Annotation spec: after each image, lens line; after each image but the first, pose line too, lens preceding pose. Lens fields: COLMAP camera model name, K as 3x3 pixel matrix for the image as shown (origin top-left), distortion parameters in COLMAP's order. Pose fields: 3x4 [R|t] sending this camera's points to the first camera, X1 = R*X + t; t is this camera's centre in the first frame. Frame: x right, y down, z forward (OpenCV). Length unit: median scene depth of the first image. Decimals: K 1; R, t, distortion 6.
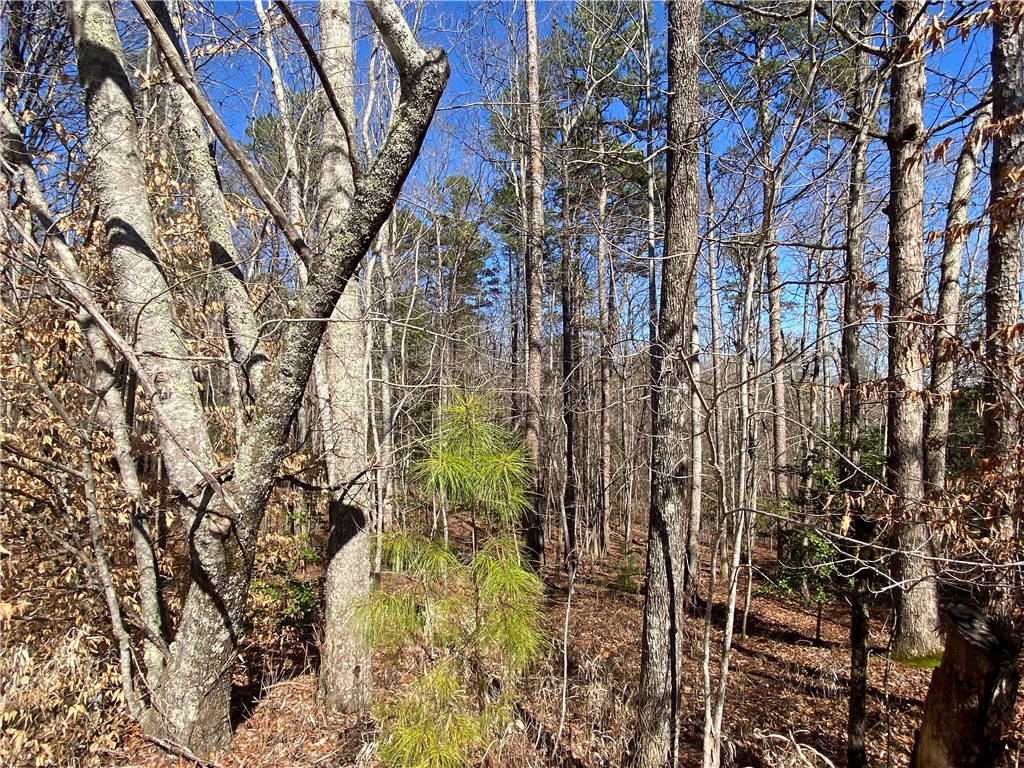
lens RADIAL K [[564.6, 0, 512.0], [0, 564.6, 384.0], [0, 0, 1]] dist [0.000728, 0.000069]
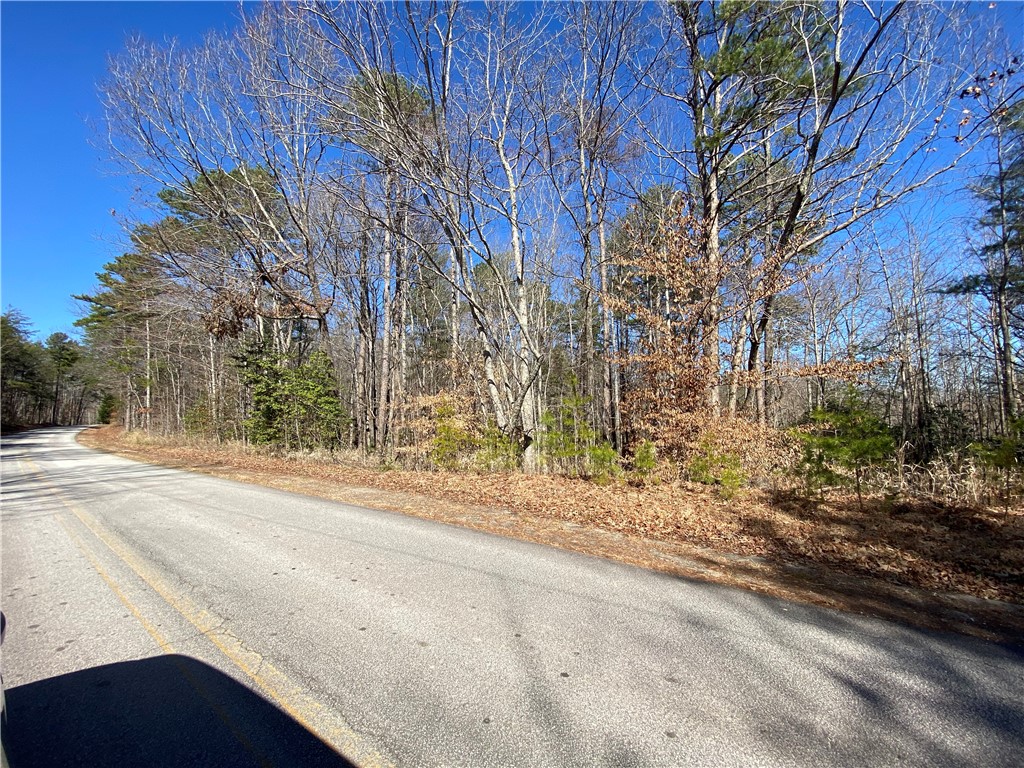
lens RADIAL K [[417.0, 0, 512.0], [0, 417.0, 384.0], [0, 0, 1]] dist [0.019198, -0.021310]
pose [[0.948050, -0.015128, -0.317763, 0.778497], [0.004749, 0.999430, -0.033414, -0.094475], [0.318087, 0.030169, 0.947581, -2.645680]]
